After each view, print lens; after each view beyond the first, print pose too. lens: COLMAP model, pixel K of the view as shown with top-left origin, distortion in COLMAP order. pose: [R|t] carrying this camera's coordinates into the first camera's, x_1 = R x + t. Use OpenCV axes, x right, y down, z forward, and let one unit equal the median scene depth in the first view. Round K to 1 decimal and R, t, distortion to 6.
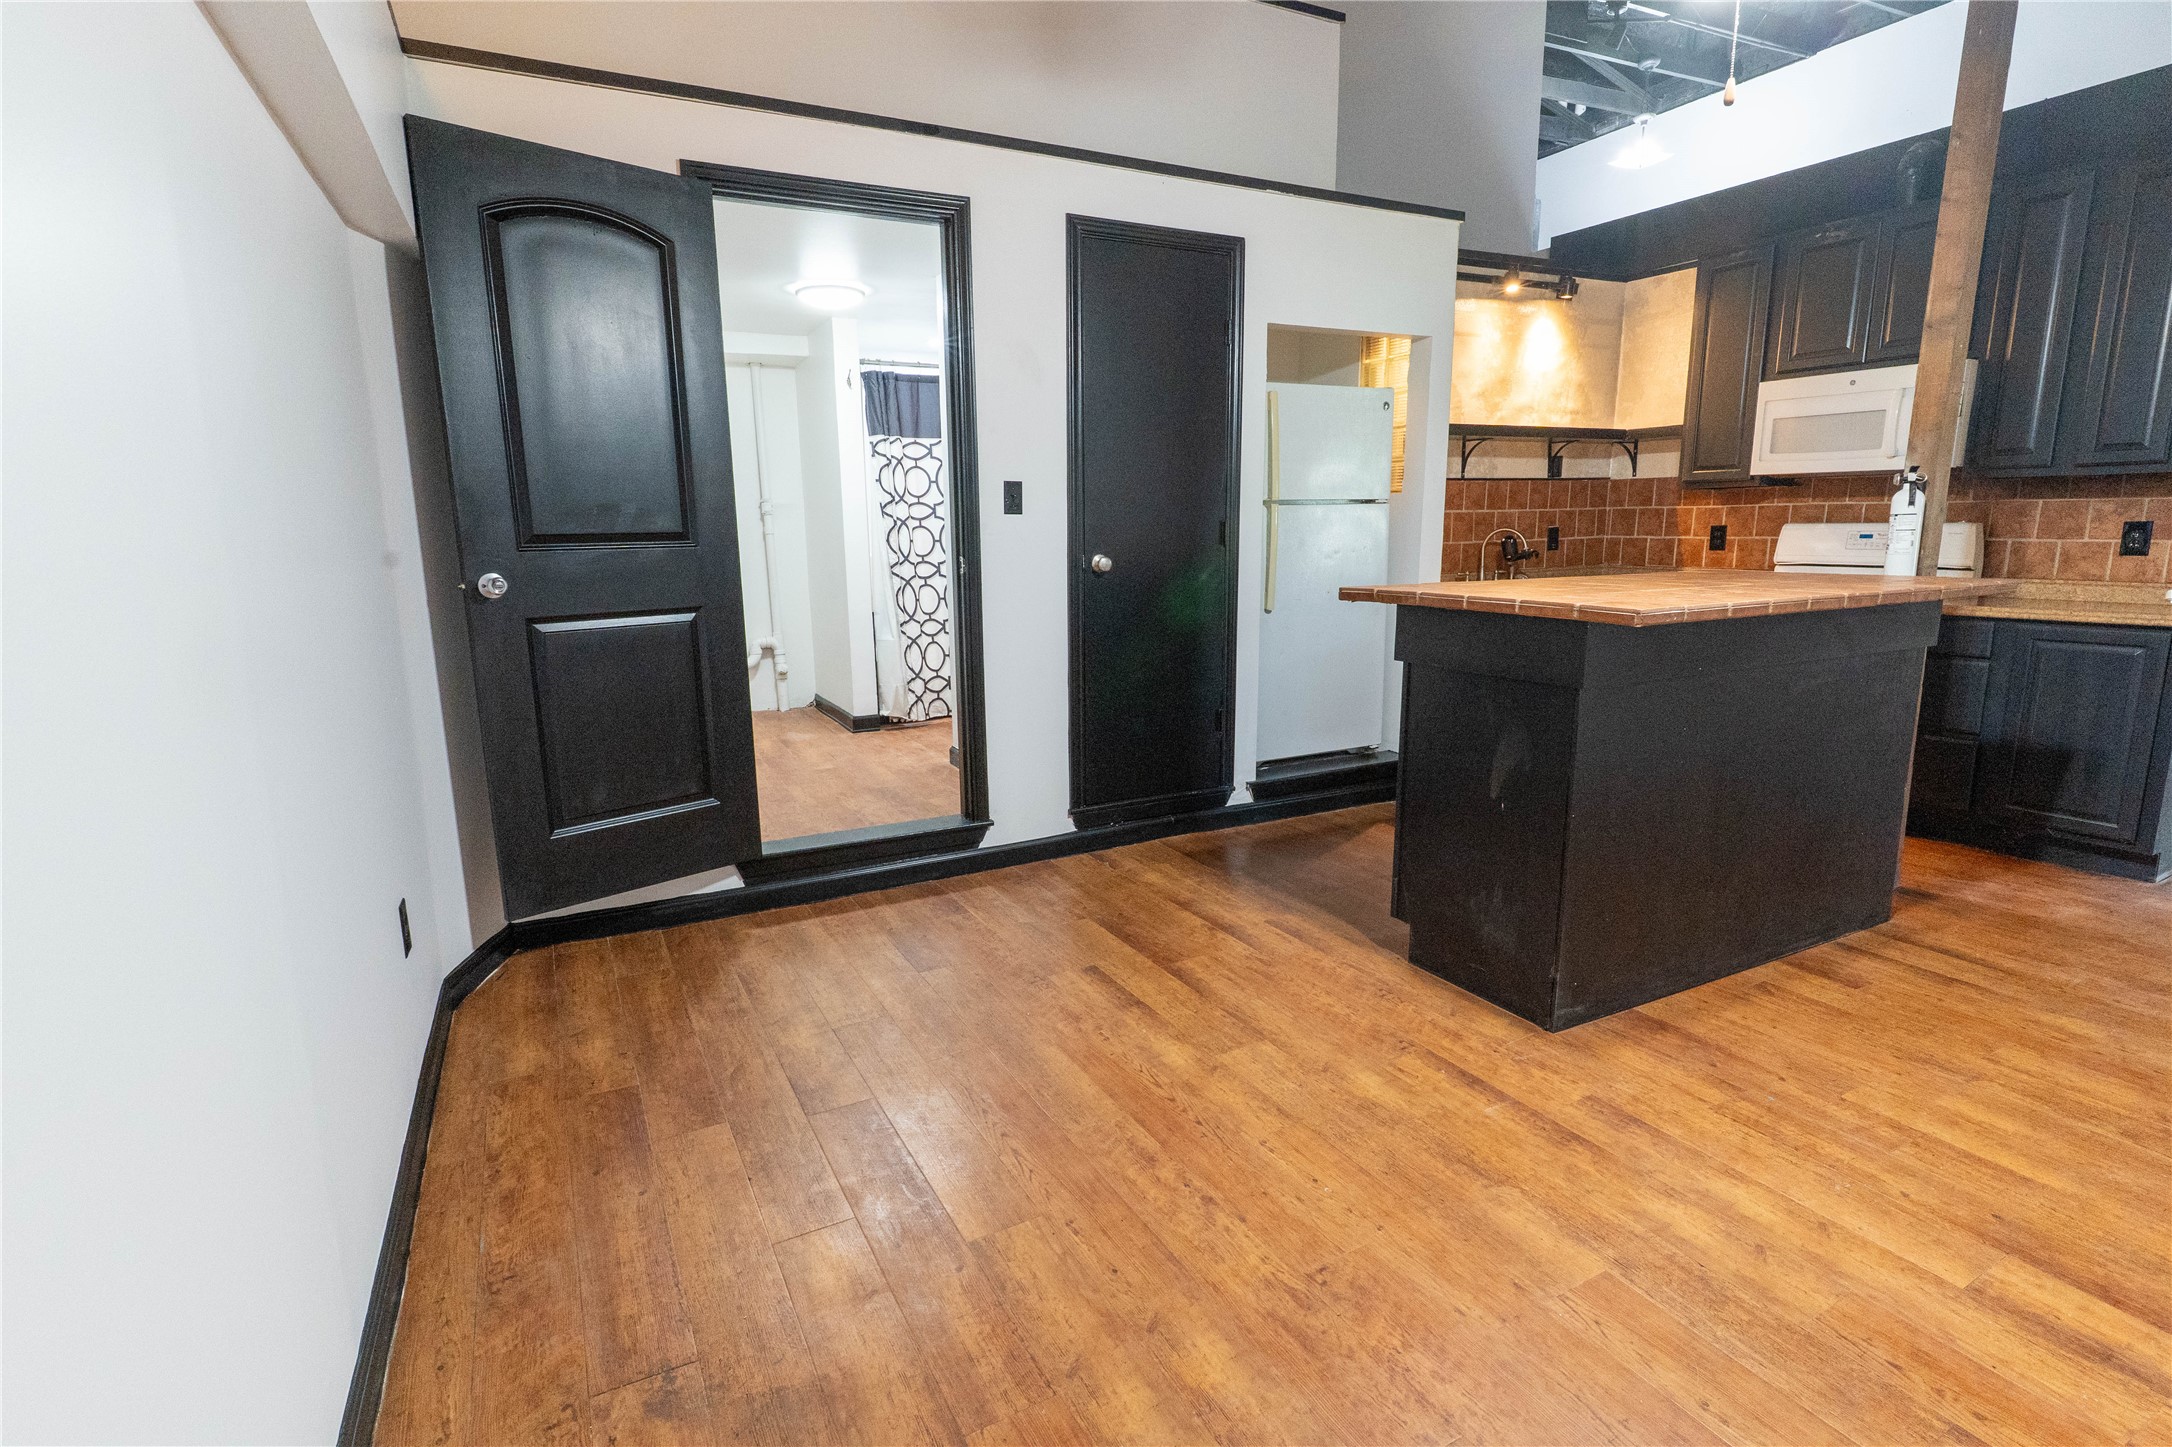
lens RADIAL K [[1034.1, 0, 1086.0], [0, 1034.1, 723.5], [0, 0, 1]] dist [0.000368, -0.000283]
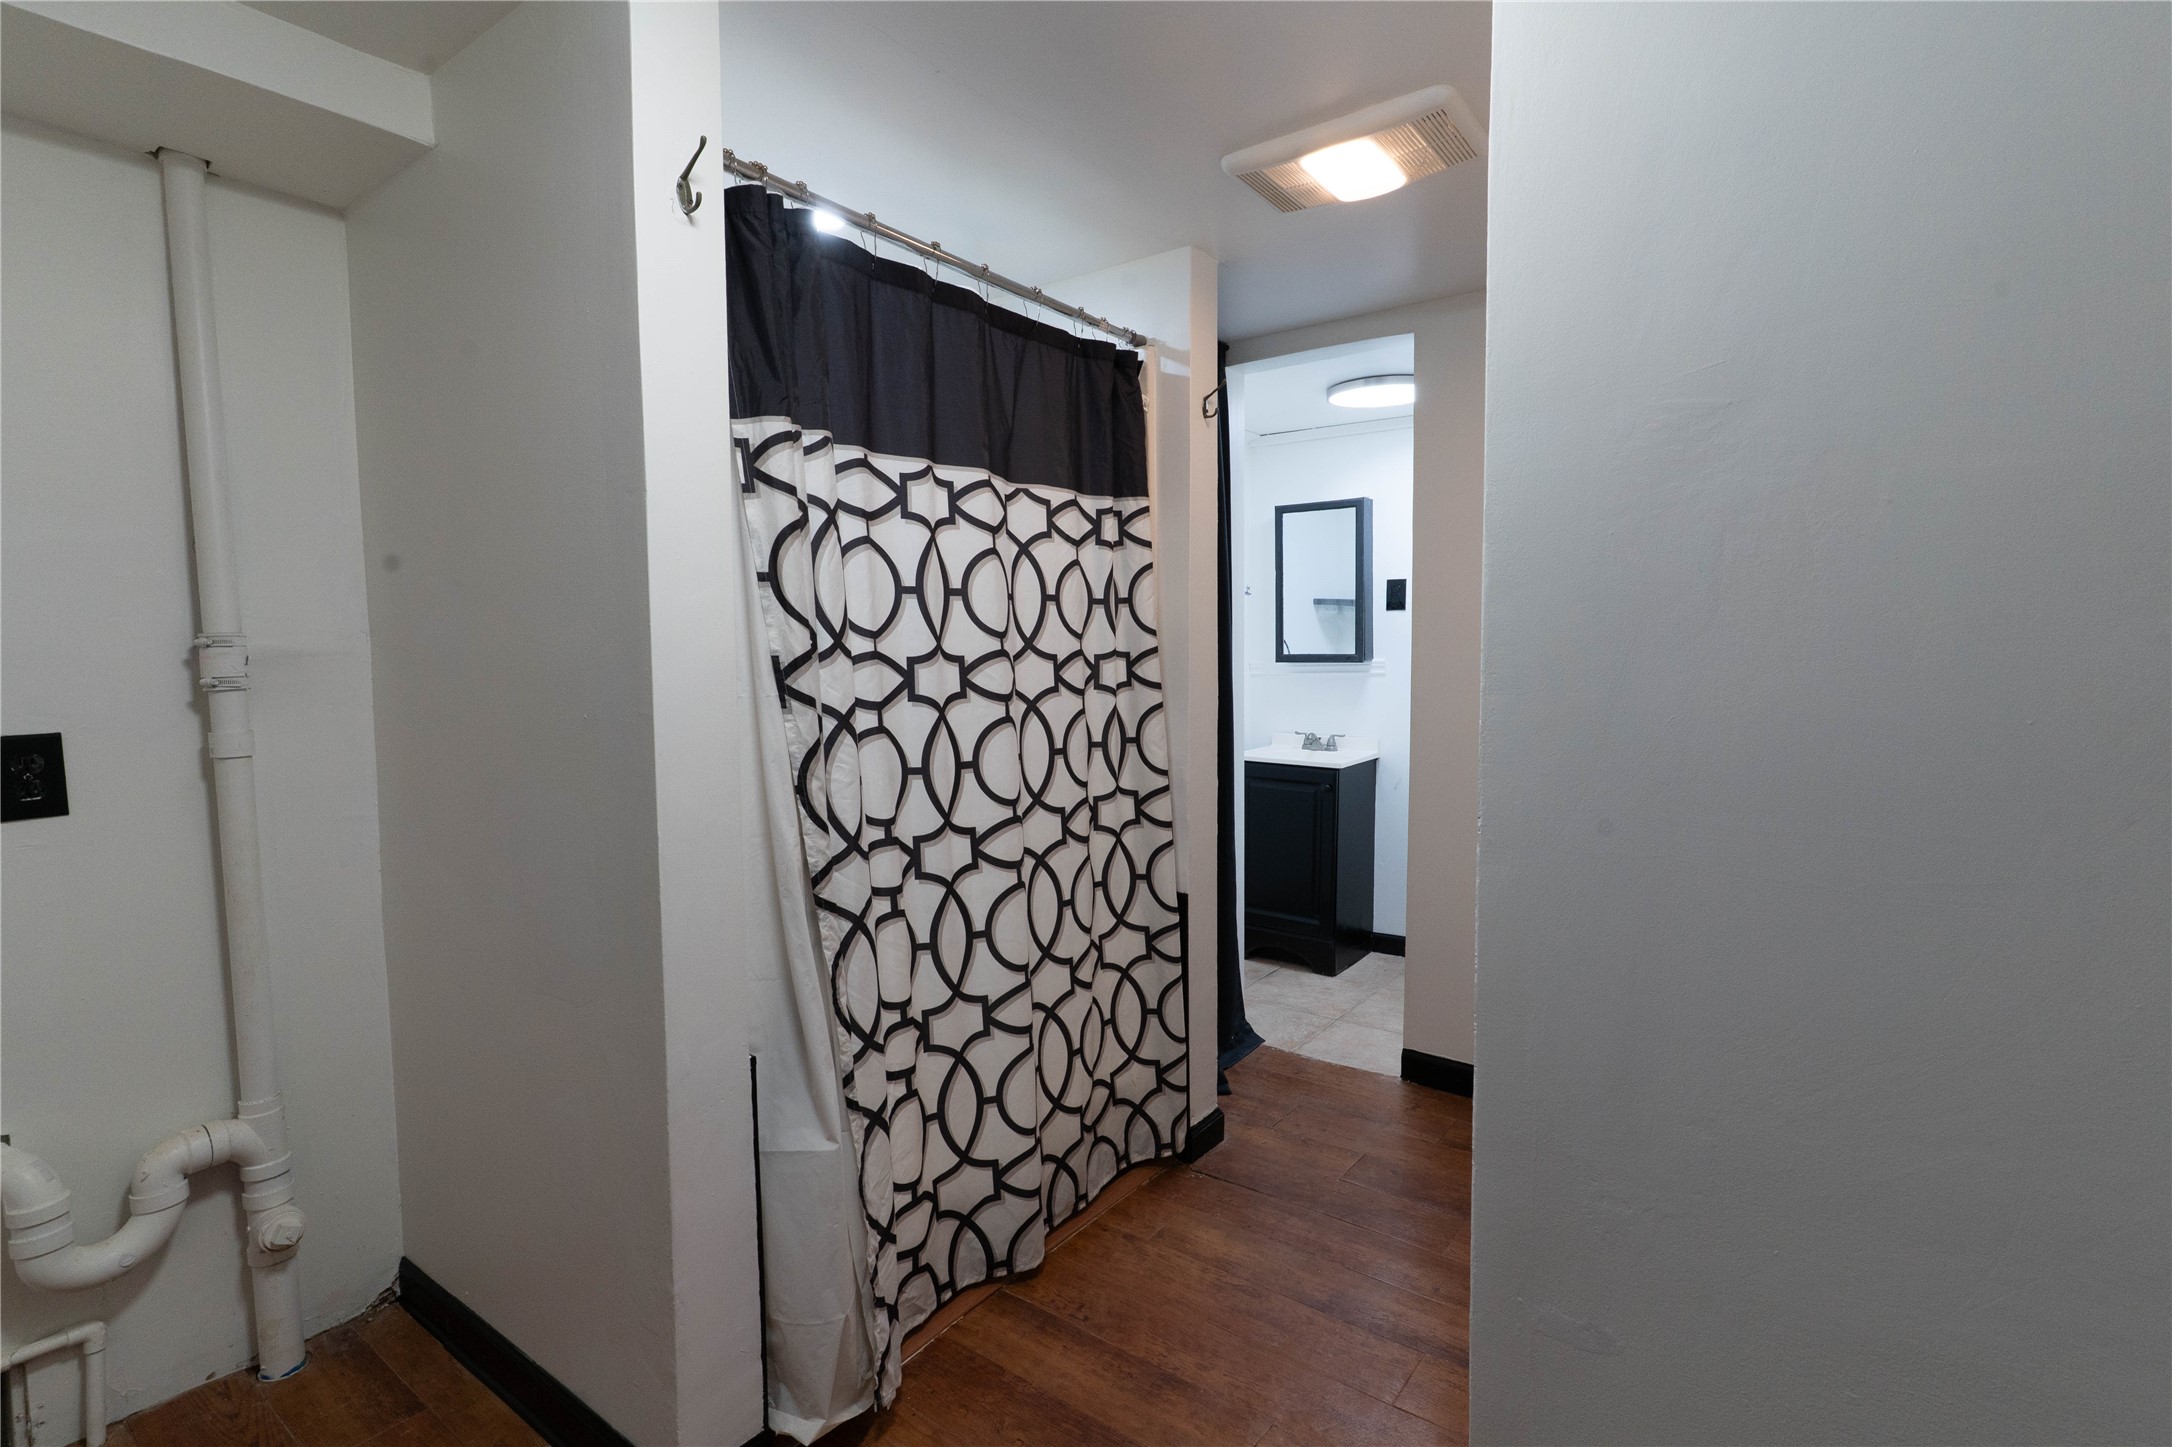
lens RADIAL K [[1034.1, 0, 1086.0], [0, 1034.1, 723.5], [0, 0, 1]] dist [0.000368, -0.000283]
pose [[0.894628, -0.022430, 0.446248, -0.246660], [0.081584, 0.990150, -0.113789, -0.156004], [-0.439300, 0.138206, 0.887645, 0.714212]]
